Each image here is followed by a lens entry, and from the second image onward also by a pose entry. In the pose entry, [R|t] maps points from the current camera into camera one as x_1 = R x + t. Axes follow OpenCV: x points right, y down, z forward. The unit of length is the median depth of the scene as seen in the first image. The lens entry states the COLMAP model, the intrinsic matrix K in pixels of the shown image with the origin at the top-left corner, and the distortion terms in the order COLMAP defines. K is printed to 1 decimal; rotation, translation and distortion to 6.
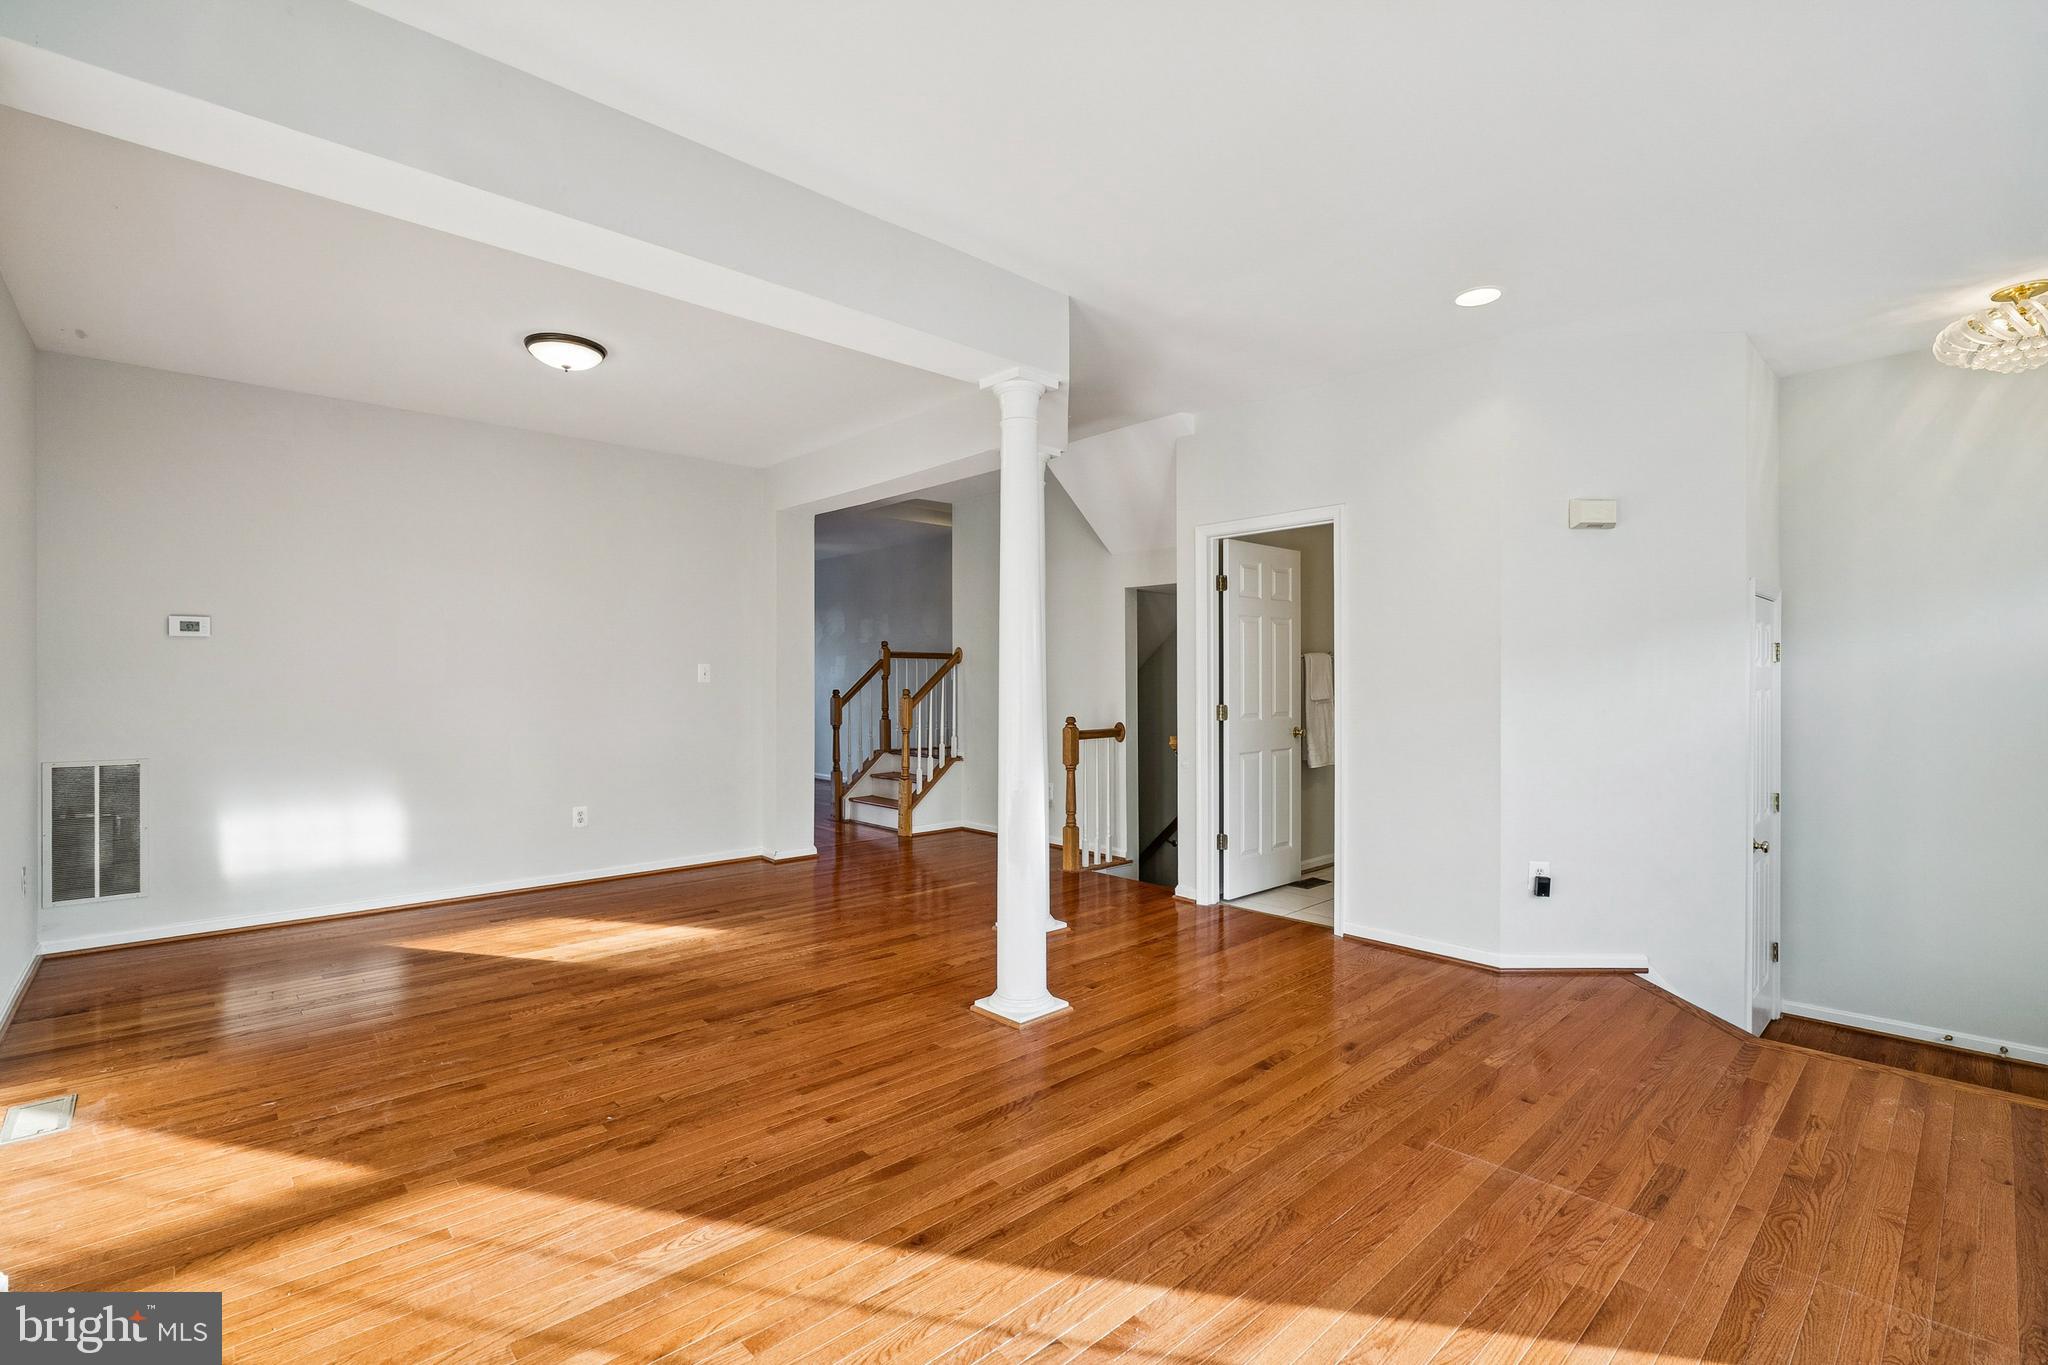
lens RADIAL K [[916.8, 0, 1019.9], [0, 916.8, 679.3], [0, 0, 1]] dist [-0.012277, 0.002502]
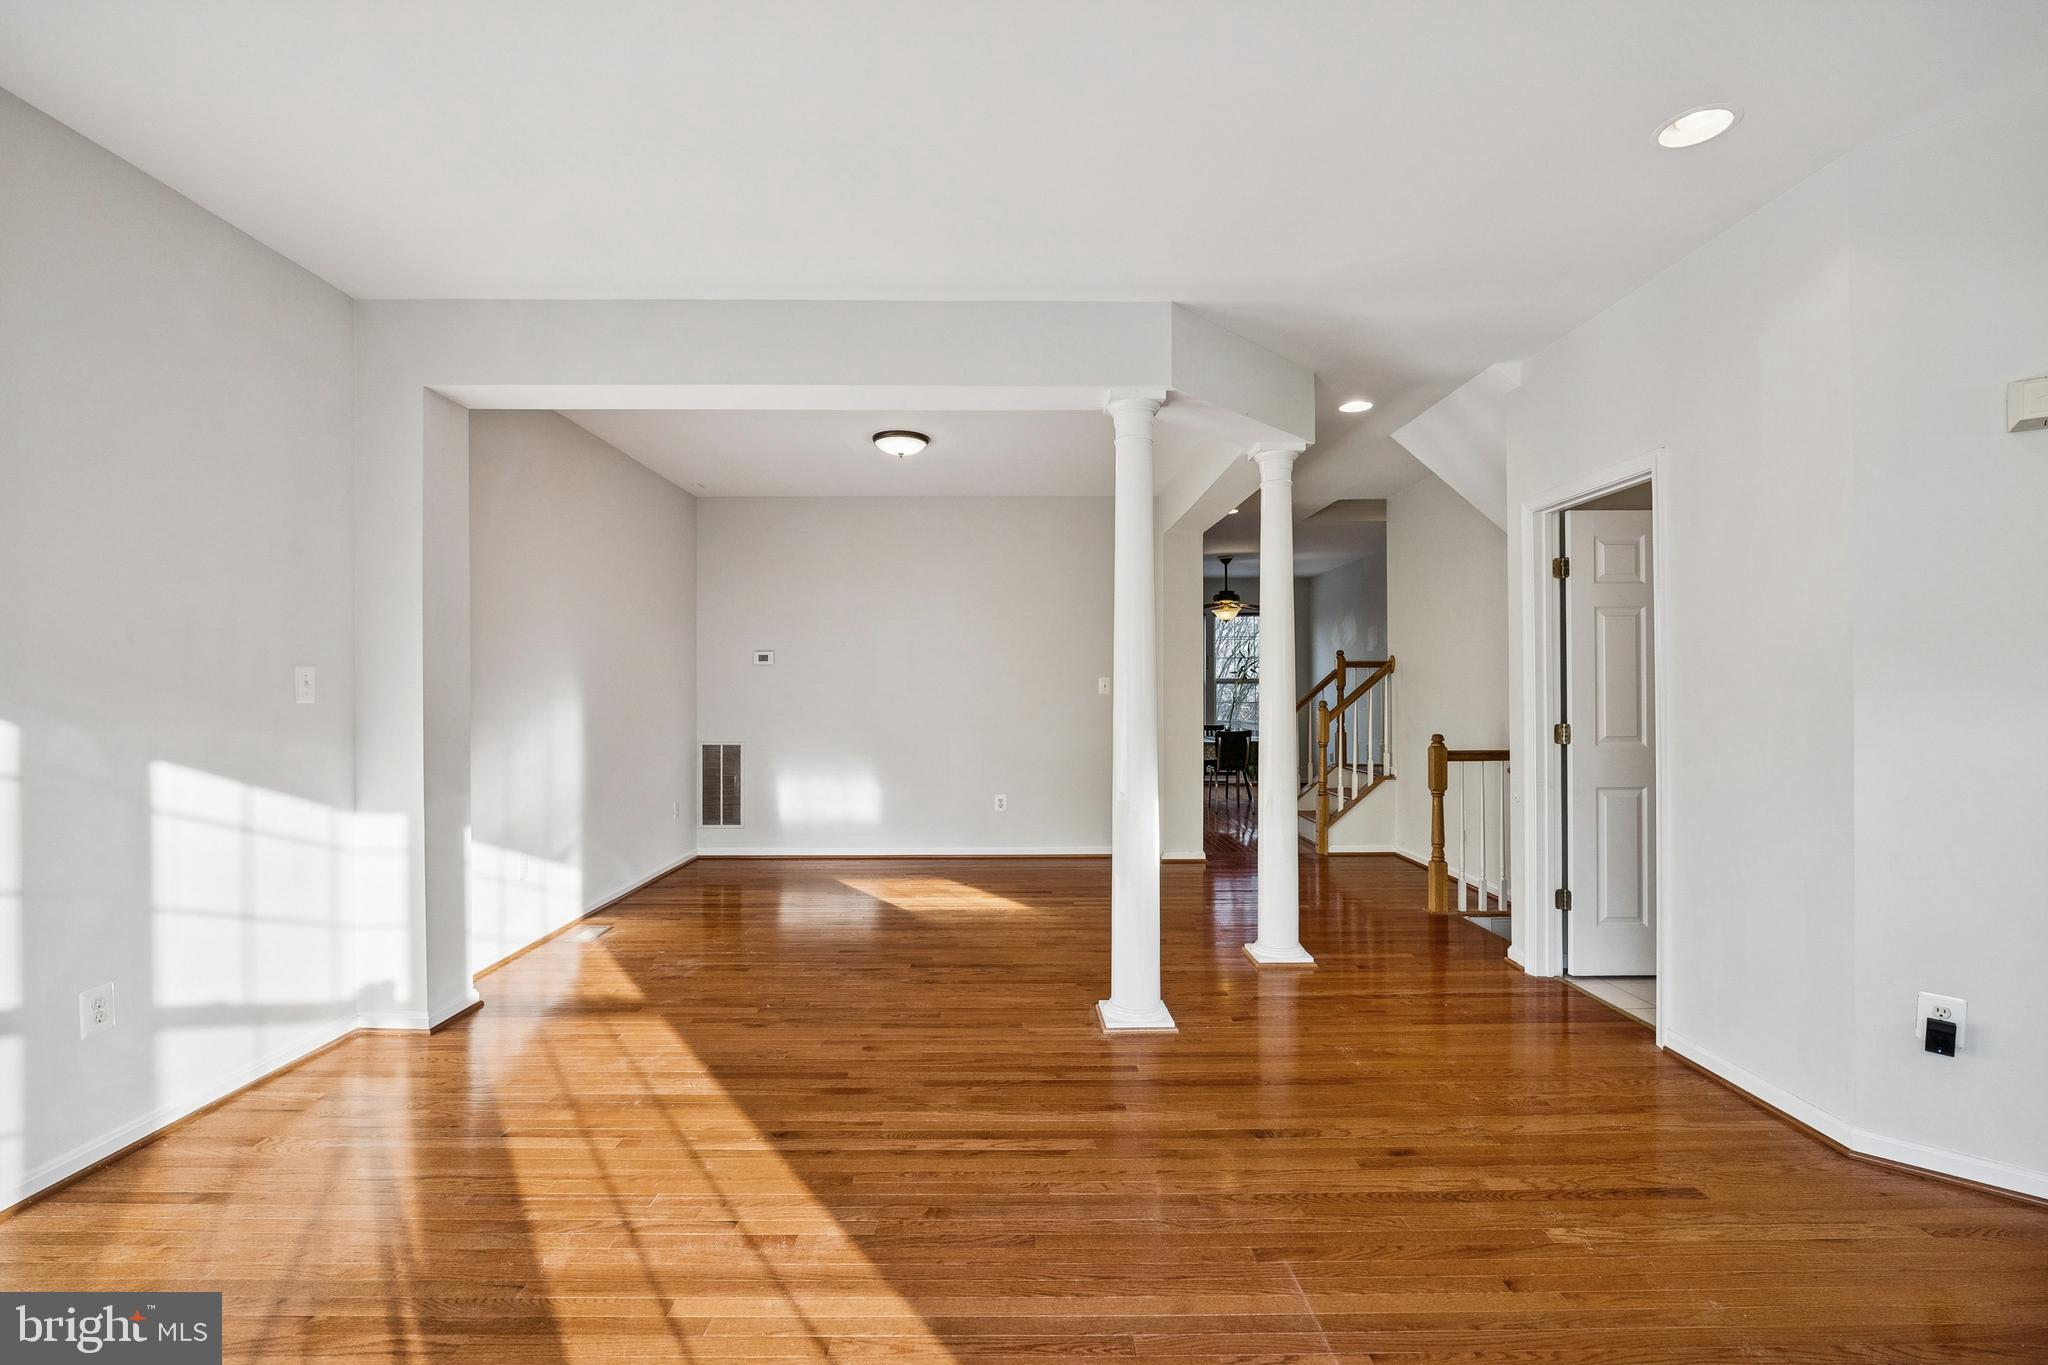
lens RADIAL K [[916.8, 0, 1020.1], [0, 916.8, 687.5], [0, 0, 1]] dist [-0.012277, 0.002502]
pose [[0.738506, -0.003279, -0.674239, 0.524990], [0.002669, 0.999995, -0.001941, -0.003662], [0.674242, -0.000366, 0.738510, 0.148980]]
